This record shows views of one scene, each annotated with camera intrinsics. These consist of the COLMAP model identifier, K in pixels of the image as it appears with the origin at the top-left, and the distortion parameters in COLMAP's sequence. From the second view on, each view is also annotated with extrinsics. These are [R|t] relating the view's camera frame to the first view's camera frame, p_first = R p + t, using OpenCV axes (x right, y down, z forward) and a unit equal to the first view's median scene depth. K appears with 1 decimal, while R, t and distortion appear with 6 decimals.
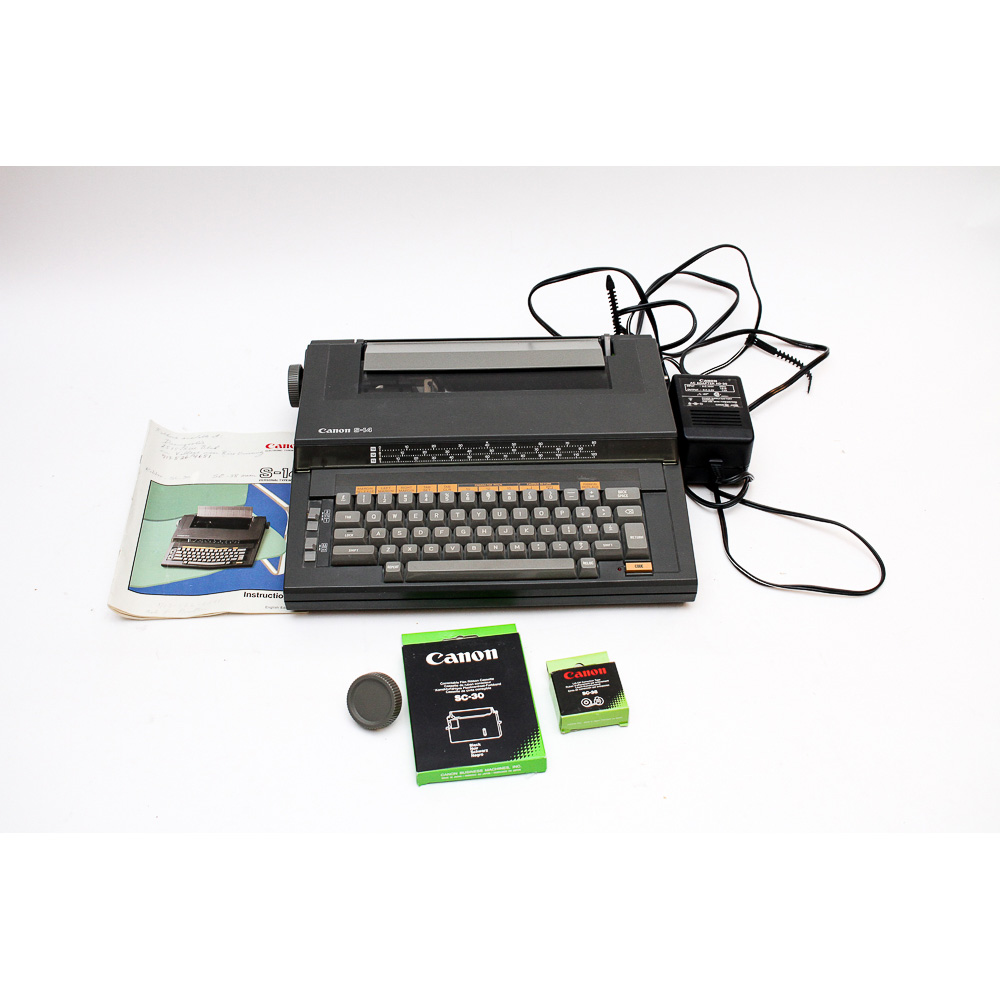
lens RADIAL K [[1098.0, 0, 500.0], [0, 1098.0, 500.0], [0, 0, 1]] dist [-0.115241, -0.004304]
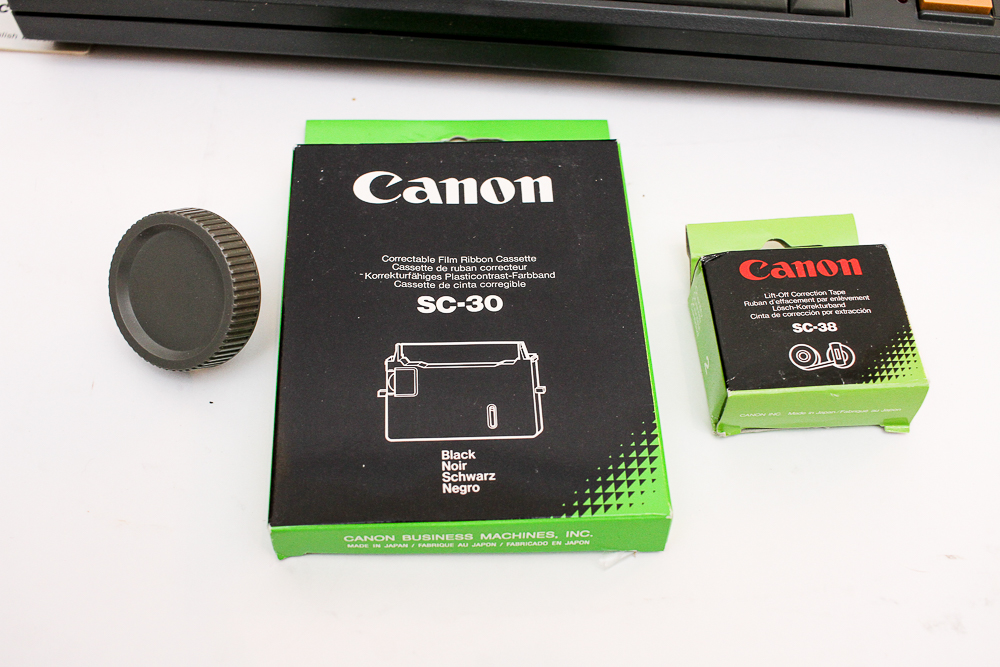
lens RADIAL K [[1116.5, 0, 500.0], [0, 1116.5, 333.5], [0, 0, 1]] dist [-0.138910, 0.147608]
pose [[0.994471, 0.096852, -0.040587, -0.000342], [-0.084468, 0.967387, 0.238804, 0.095550], [0.062392, -0.234055, 0.970219, 0.604250]]
